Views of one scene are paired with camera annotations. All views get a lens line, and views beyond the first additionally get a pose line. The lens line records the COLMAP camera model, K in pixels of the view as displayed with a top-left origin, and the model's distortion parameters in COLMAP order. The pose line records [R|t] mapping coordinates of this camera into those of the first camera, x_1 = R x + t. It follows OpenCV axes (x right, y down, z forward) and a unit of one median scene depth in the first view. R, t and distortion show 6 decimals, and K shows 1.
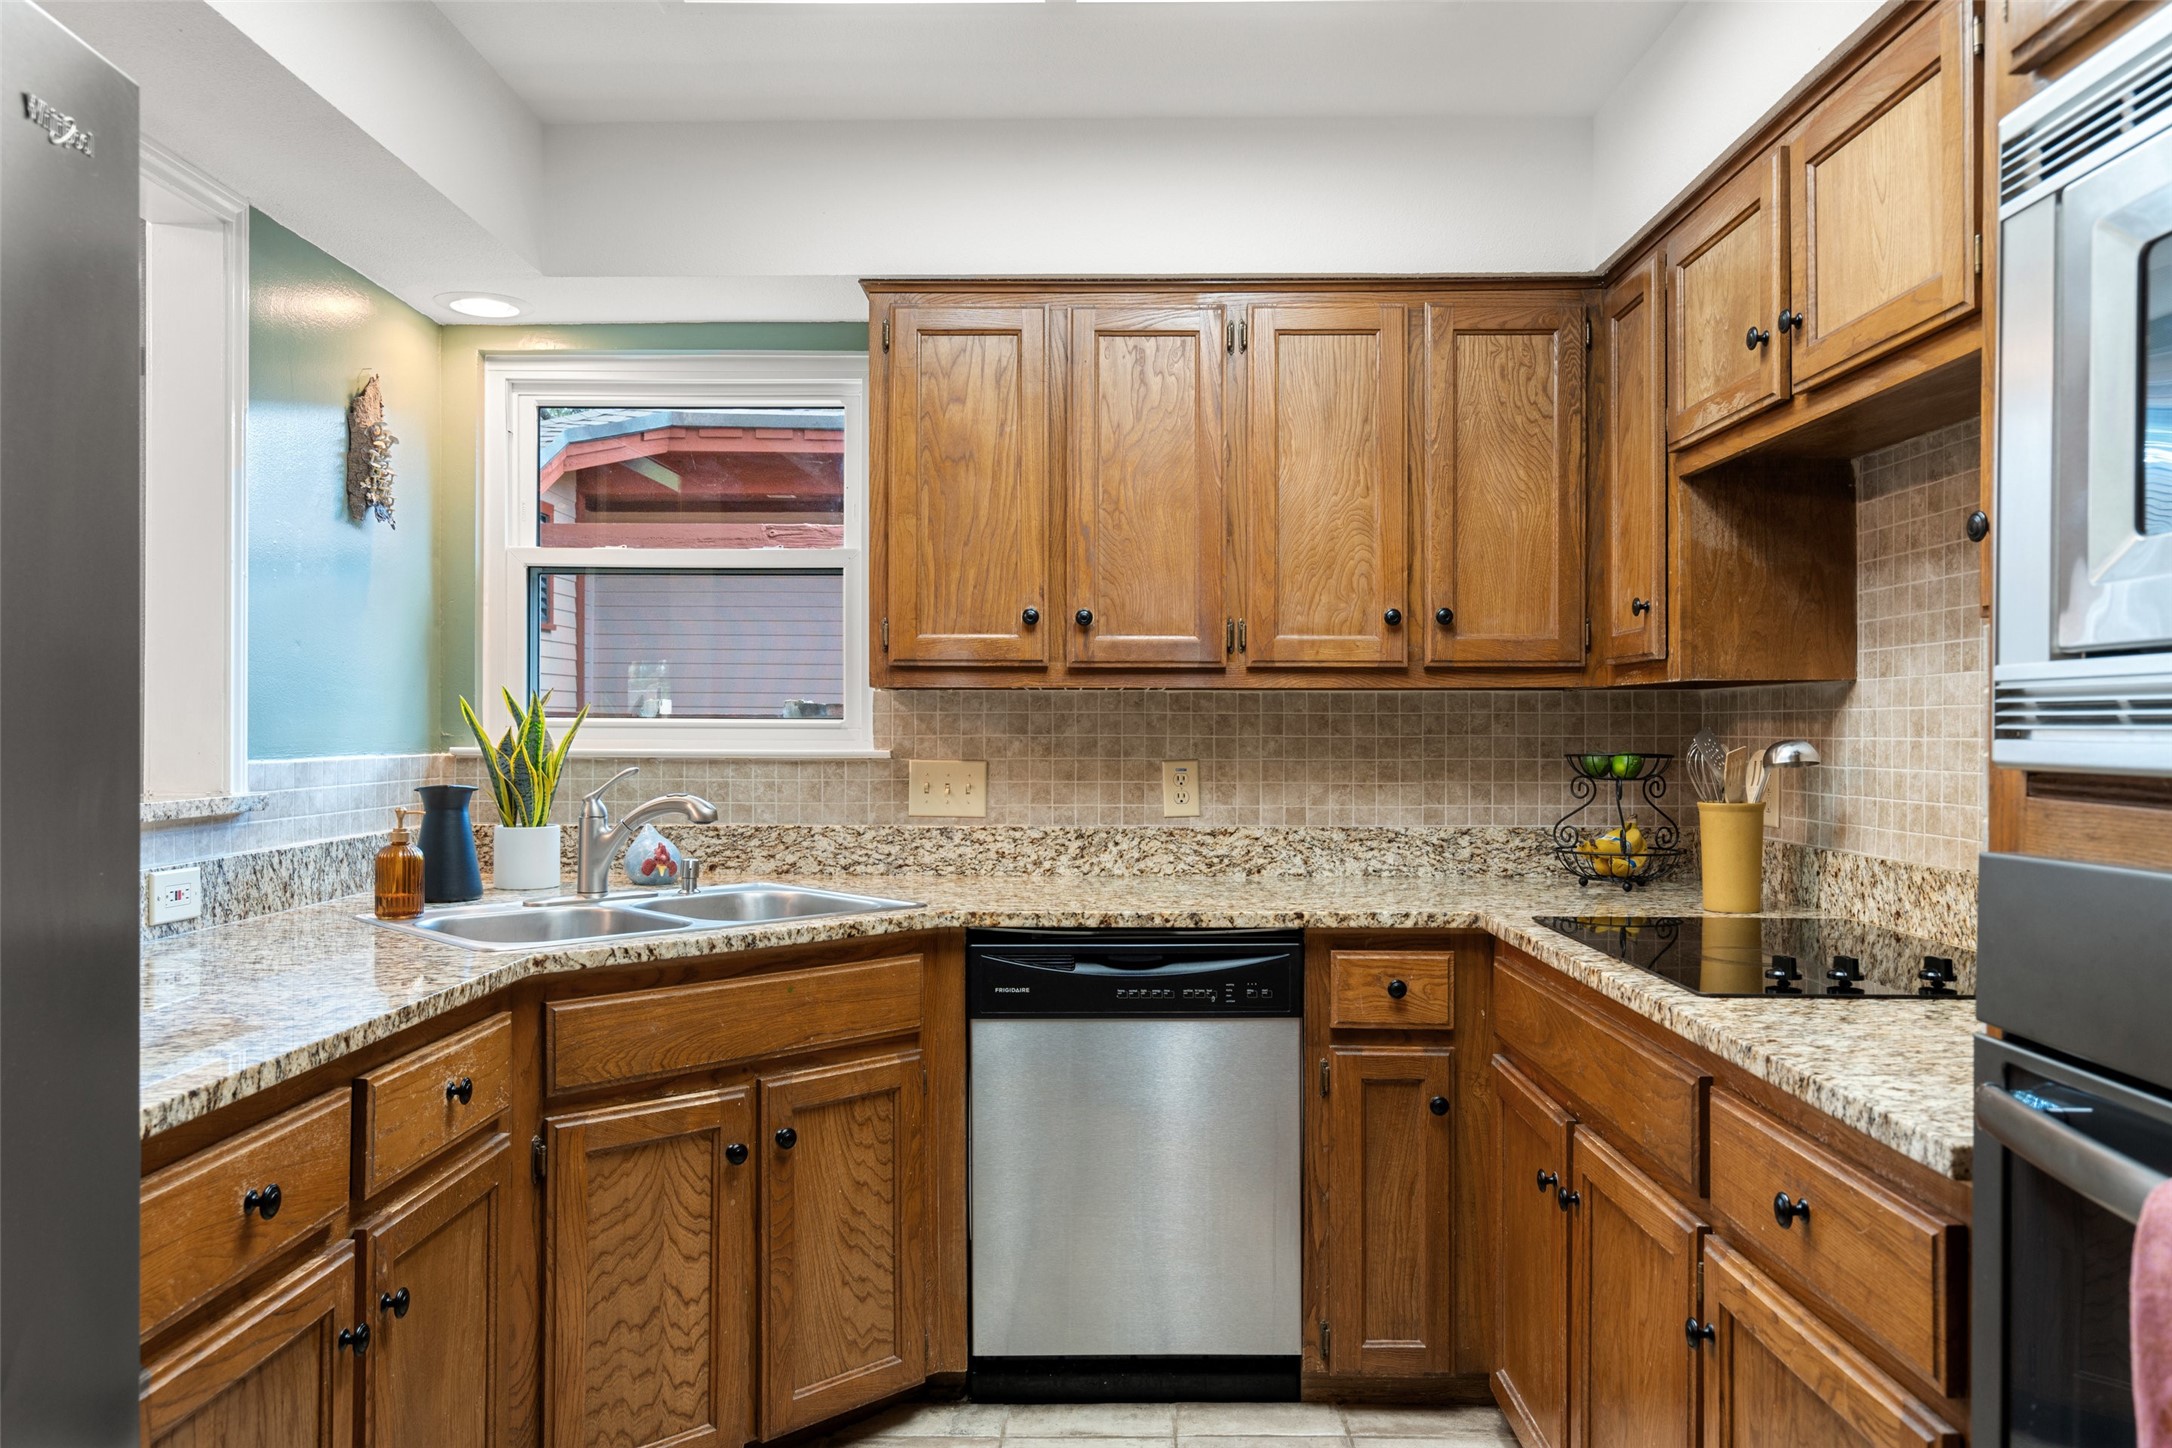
lens RADIAL K [[1532.7, 0, 1090.3], [0, 1532.7, 726.3], [0, 0, 1]] dist [0.005093, 0.003904]
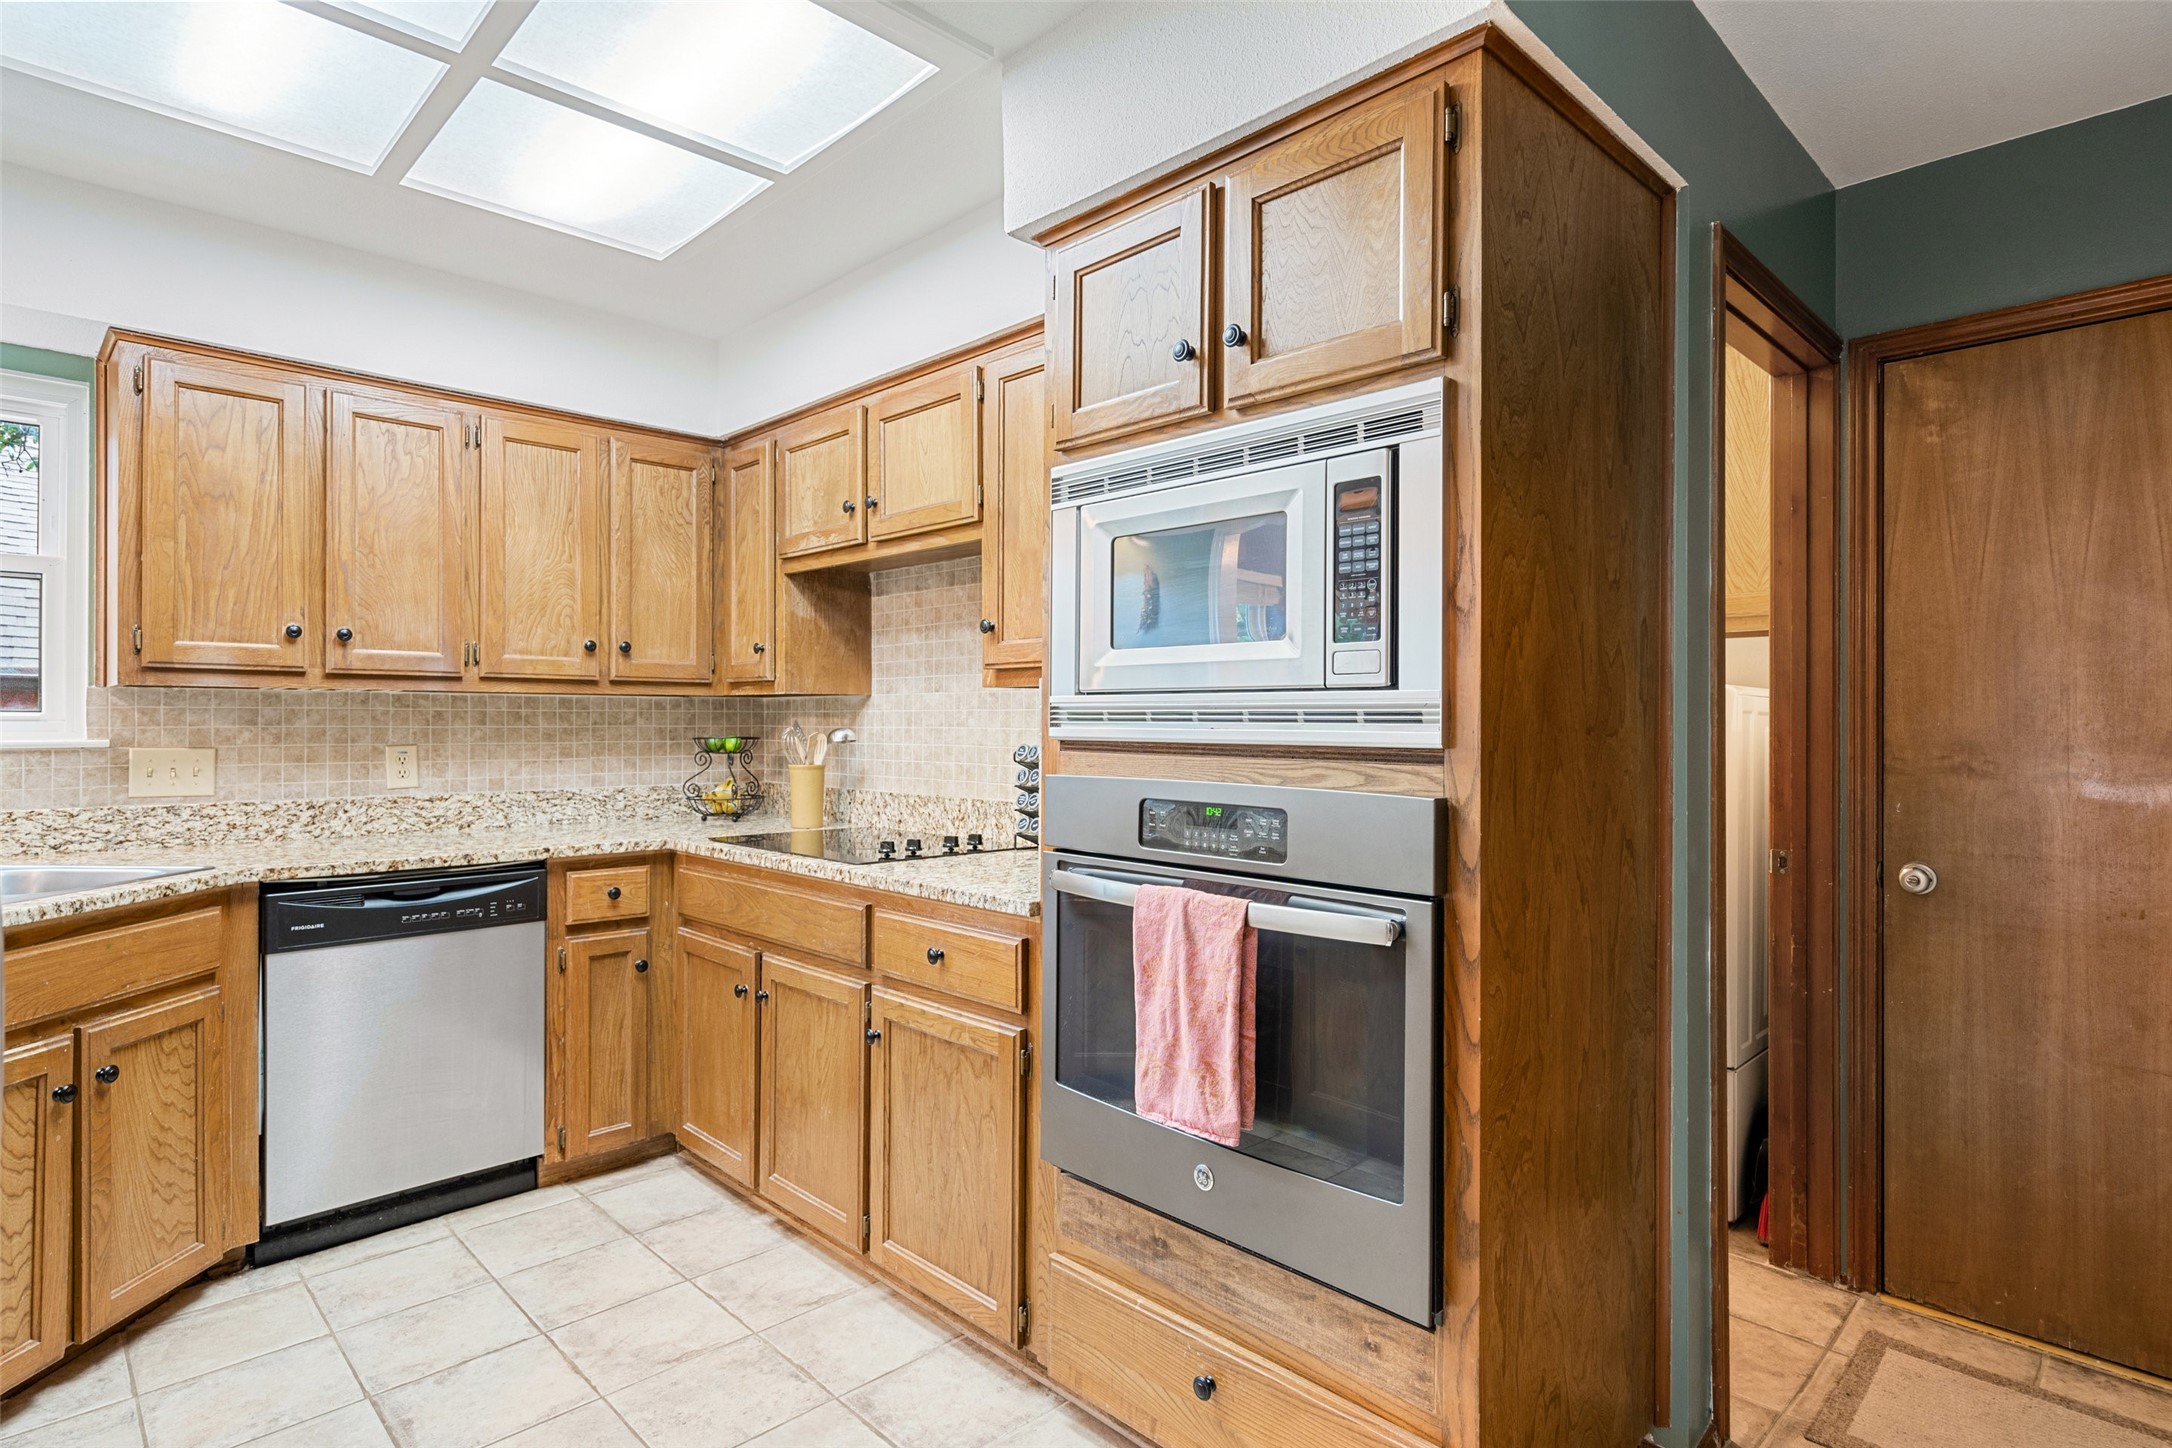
lens RADIAL K [[1122.4, 0, 1086.0], [0, 1122.4, 710.2], [0, 0, 1]] dist [0.002589, 0.000545]
pose [[0.708322, 0.007918, 0.705845, -0.245171], [-0.002602, 0.999960, -0.008606, -0.001309], [-0.705884, 0.004259, 0.708314, -0.111884]]
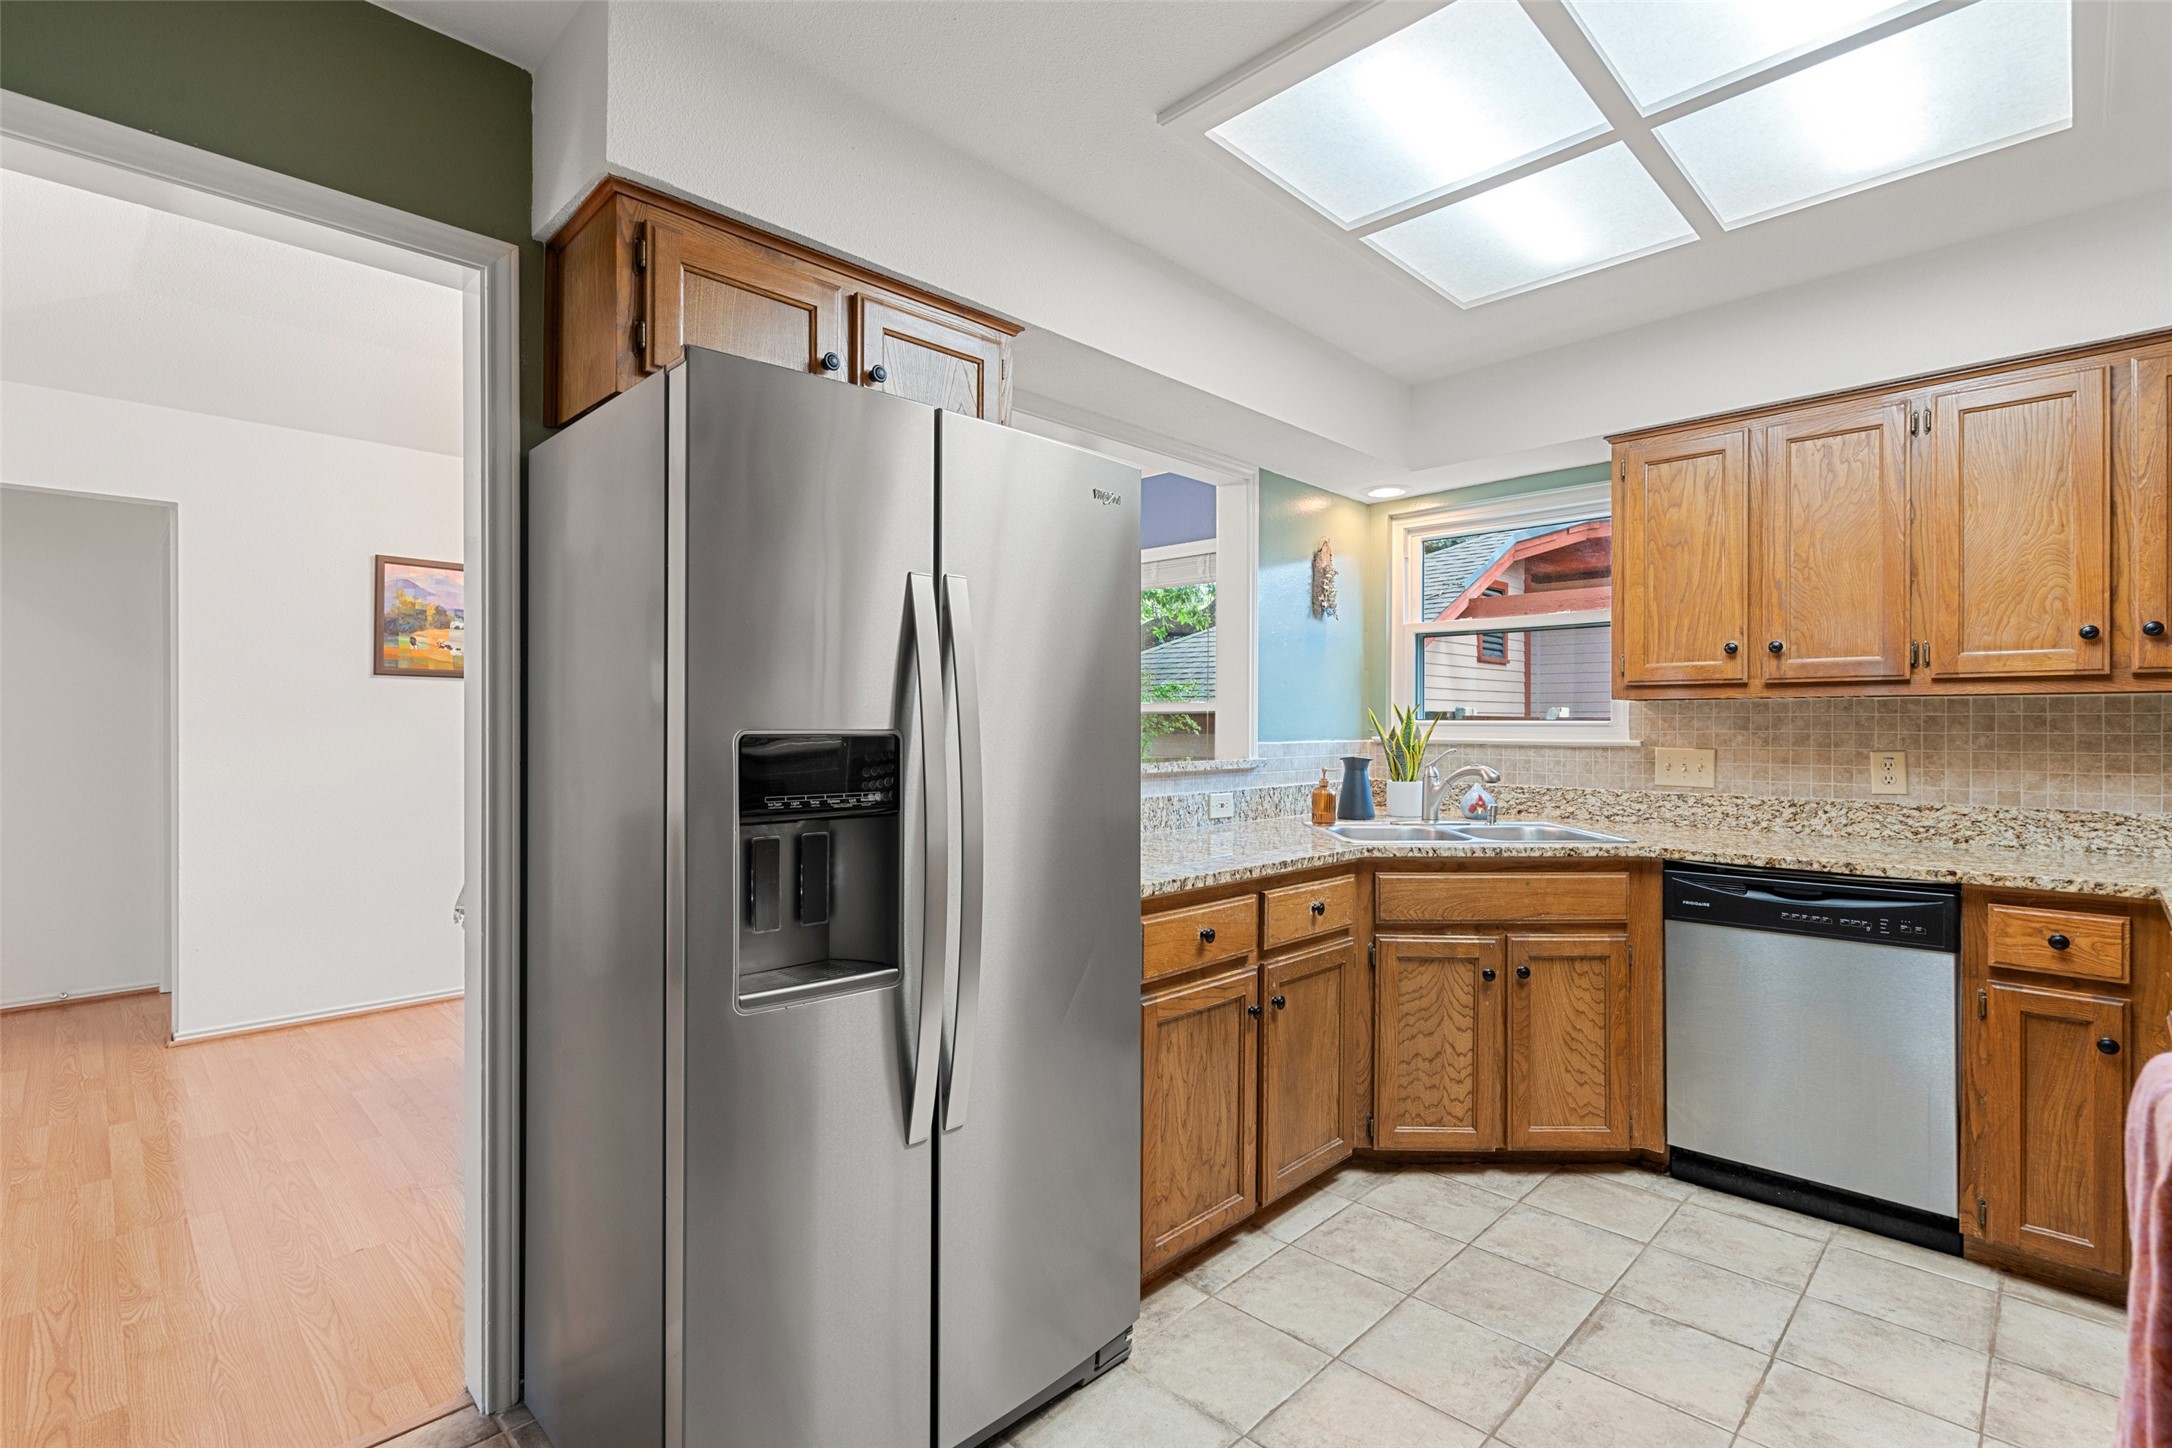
lens RADIAL K [[995.6, 0, 1084.3], [0, 995.6, 721.1], [0, 0, 1]] dist [-0.002562, 0.001224]
pose [[0.716879, -0.003591, -0.697188, 0.189192], [0.000630, 0.999990, -0.004502, 0.000236], [0.697197, 0.002789, 0.716874, -0.095106]]
